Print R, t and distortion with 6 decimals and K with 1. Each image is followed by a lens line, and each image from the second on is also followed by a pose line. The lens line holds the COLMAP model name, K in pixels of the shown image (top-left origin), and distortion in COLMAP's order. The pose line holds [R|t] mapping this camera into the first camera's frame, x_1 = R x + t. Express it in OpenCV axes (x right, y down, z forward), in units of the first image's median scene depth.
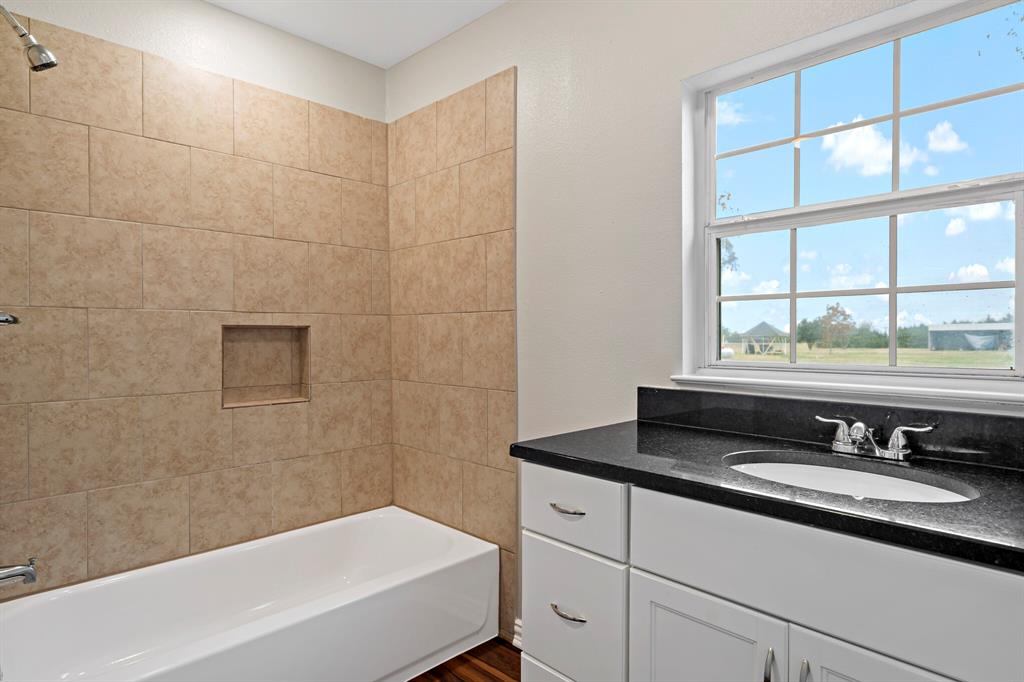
lens RADIAL K [[563.3, 0, 515.3], [0, 563.3, 334.0], [0, 0, 1]] dist [-0.000454, 0.003748]
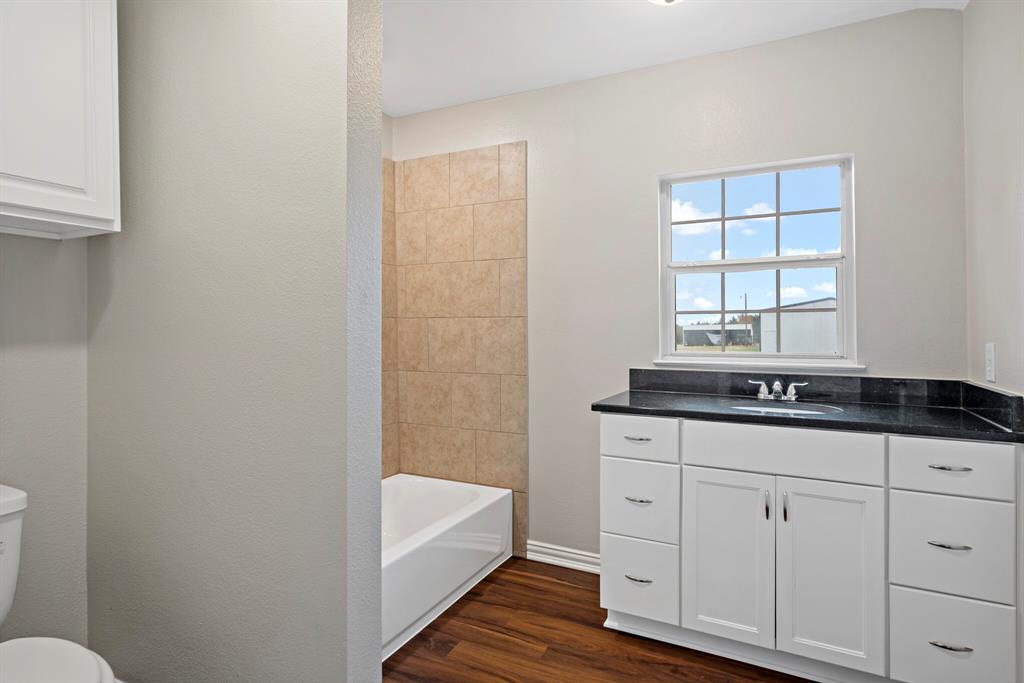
lens RADIAL K [[563.3, 0, 489.7], [0, 563.3, 325.4], [0, 0, 1]] dist [-0.000454, 0.003748]
pose [[0.946596, 0.006627, 0.322353, -0.490916], [-0.002993, 0.999926, -0.011766, -0.003992], [-0.322407, 0.010173, 0.946546, -0.258717]]
